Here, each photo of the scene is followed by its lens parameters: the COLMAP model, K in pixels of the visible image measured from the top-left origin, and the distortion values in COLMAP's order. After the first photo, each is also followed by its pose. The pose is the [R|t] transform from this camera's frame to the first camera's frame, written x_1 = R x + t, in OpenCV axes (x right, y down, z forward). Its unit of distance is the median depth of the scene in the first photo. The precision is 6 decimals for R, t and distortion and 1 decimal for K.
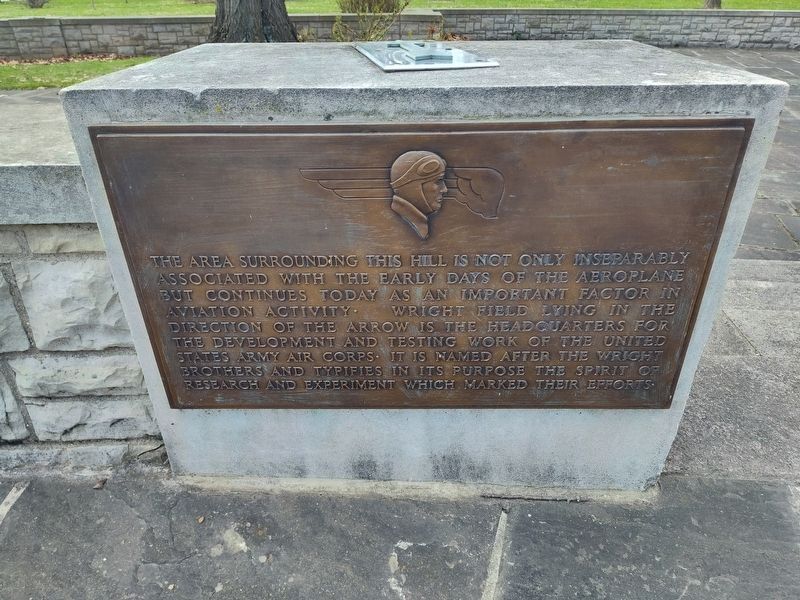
lens RADIAL K [[537.4, 0, 383.7], [0, 537.4, 292.9], [0, 0, 1]] dist [0.000908, -0.000032]
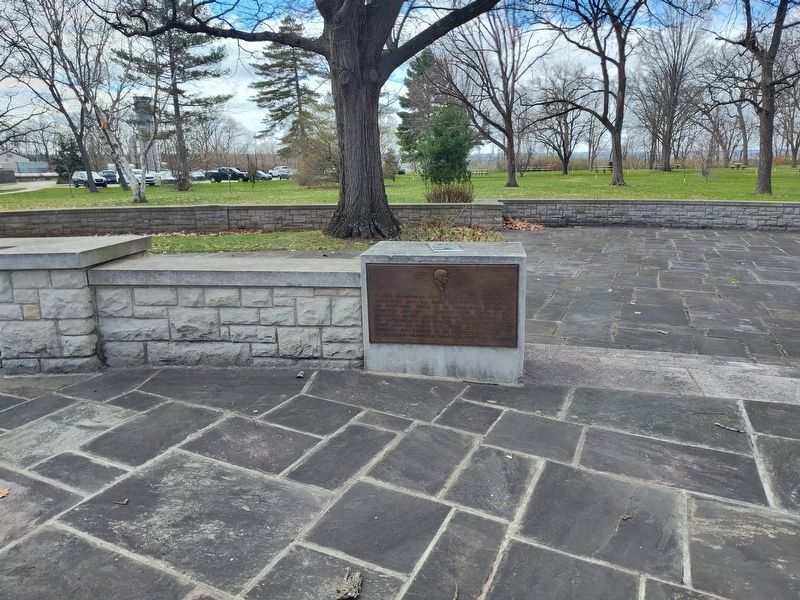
lens RADIAL K [[537.4, 0, 400.7], [0, 537.4, 300.3], [0, 0, 1]] dist [0.000908, -0.000032]
pose [[0.992775, 0.027506, -0.116792, 0.174818], [-0.058816, 0.959966, -0.273871, 0.792301], [0.104583, 0.278762, 0.954649, -2.081901]]
